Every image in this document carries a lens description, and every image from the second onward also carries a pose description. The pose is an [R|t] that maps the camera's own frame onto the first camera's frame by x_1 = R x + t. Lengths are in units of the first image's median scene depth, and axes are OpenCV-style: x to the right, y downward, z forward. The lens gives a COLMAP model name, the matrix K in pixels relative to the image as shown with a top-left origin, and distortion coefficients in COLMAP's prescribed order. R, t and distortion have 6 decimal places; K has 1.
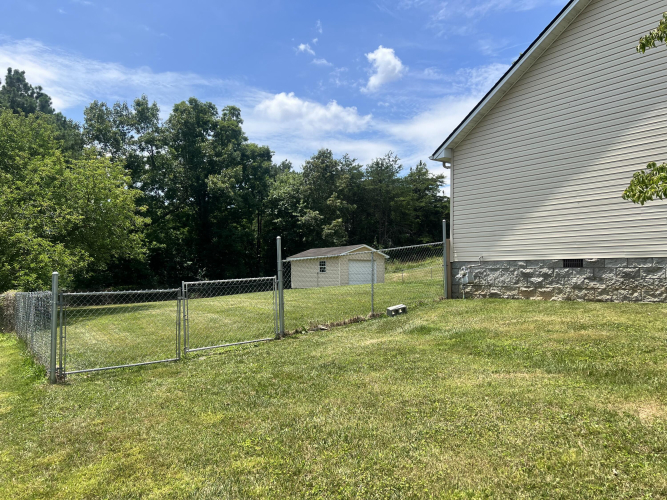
lens RADIAL K [[490.8, 0, 330.2], [0, 490.8, 252.6], [0, 0, 1]] dist [0.079724, -0.060314]
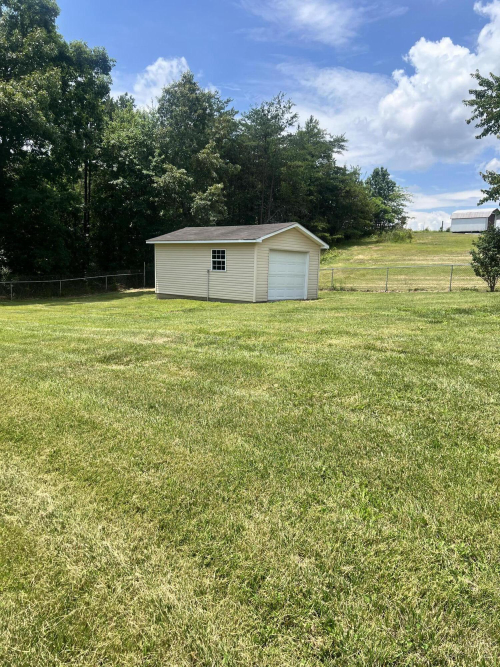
lens RADIAL K [[504.4, 0, 250.0], [0, 504.4, 333.5], [0, 0, 1]] dist [0.063076, -0.105327]
pose [[0.982629, 0.015505, 0.184931, -0.058022], [-0.048732, 0.983091, 0.176513, 0.005633], [-0.179067, -0.182459, 0.966770, 0.291464]]
